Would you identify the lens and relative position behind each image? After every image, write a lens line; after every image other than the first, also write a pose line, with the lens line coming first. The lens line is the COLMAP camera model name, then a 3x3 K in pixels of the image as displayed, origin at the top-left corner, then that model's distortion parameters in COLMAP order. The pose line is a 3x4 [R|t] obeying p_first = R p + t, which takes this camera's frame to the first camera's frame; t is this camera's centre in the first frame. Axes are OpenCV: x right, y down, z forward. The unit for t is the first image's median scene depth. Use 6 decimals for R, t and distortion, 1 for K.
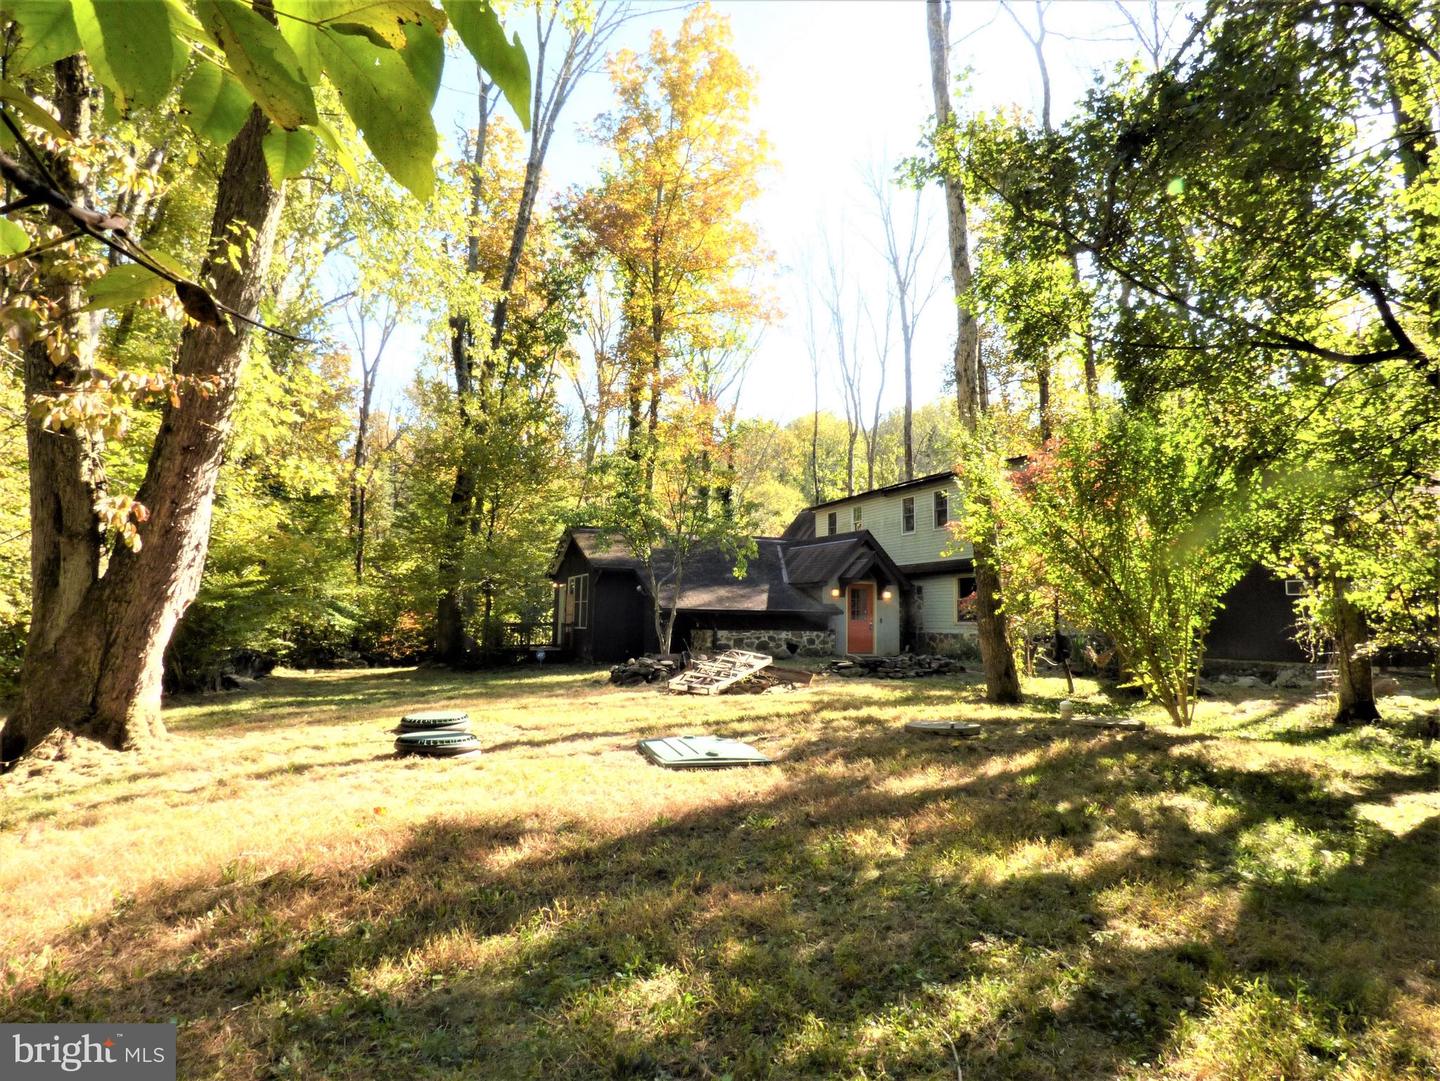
lens RADIAL K [[857.9, 0, 719.5], [0, 857.9, 549.0], [0, 0, 1]] dist [0.003994, 0.000548]
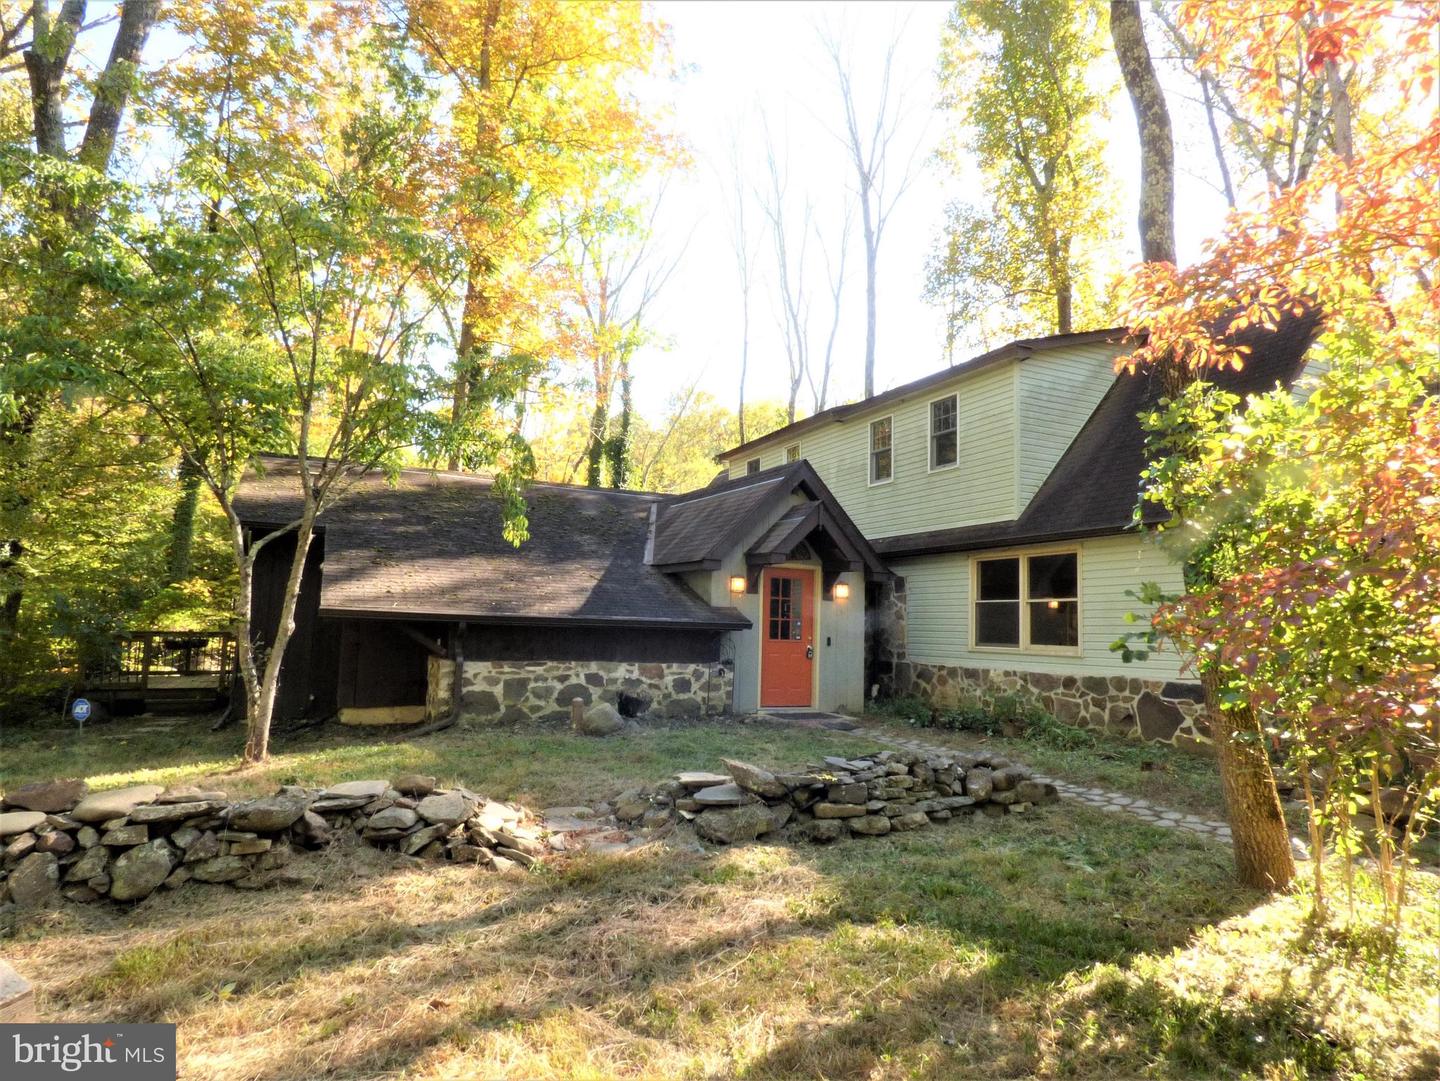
lens RADIAL K [[857.9, 0, 718.2], [0, 857.9, 539.0], [0, 0, 1]] dist [0.003994, 0.000548]
pose [[0.998016, 0.023362, 0.058468, 0.085923], [-0.022590, 0.999649, -0.013827, 0.029300], [-0.058771, 0.012479, 0.998194, 0.465940]]
